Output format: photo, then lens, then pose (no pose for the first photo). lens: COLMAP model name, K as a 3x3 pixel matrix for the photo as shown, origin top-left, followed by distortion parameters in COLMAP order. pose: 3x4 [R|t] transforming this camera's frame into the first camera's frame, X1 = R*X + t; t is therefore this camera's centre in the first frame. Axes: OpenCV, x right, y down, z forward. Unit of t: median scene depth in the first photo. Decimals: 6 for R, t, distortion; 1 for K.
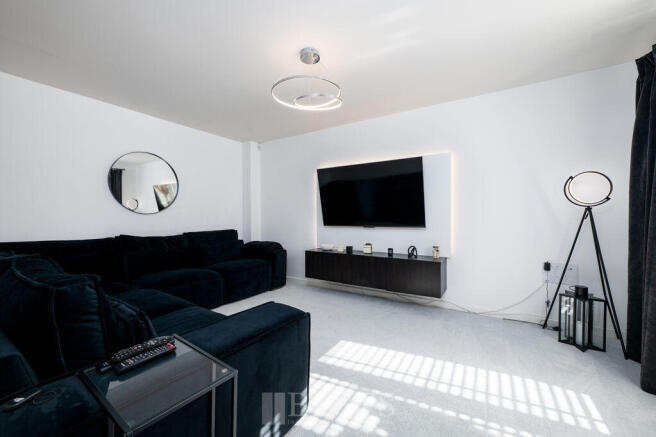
lens RADIAL K [[257.9, 0, 327.8], [0, 257.9, 219.0], [0, 0, 1]] dist [-0.000546, 0.000088]
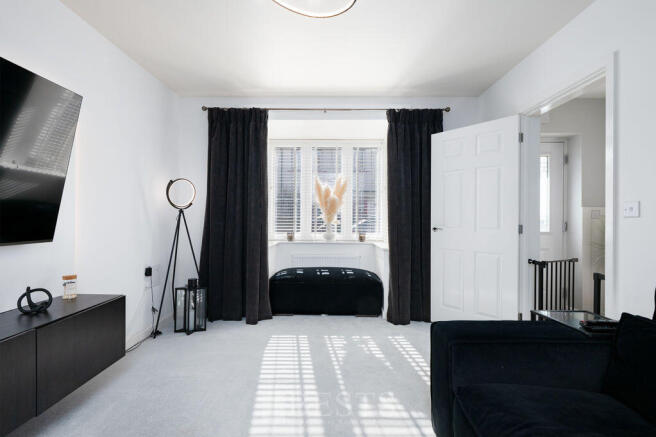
lens RADIAL K [[324.5, 0, 327.5], [0, 324.5, 219.8], [0, 0, 1]] dist [-0.000350, -0.000019]
pose [[-0.530601, -0.003077, 0.847616, -0.770873], [0.008261, 0.999927, 0.008801, -0.012721], [-0.847582, 0.011672, -0.530537, 1.702248]]
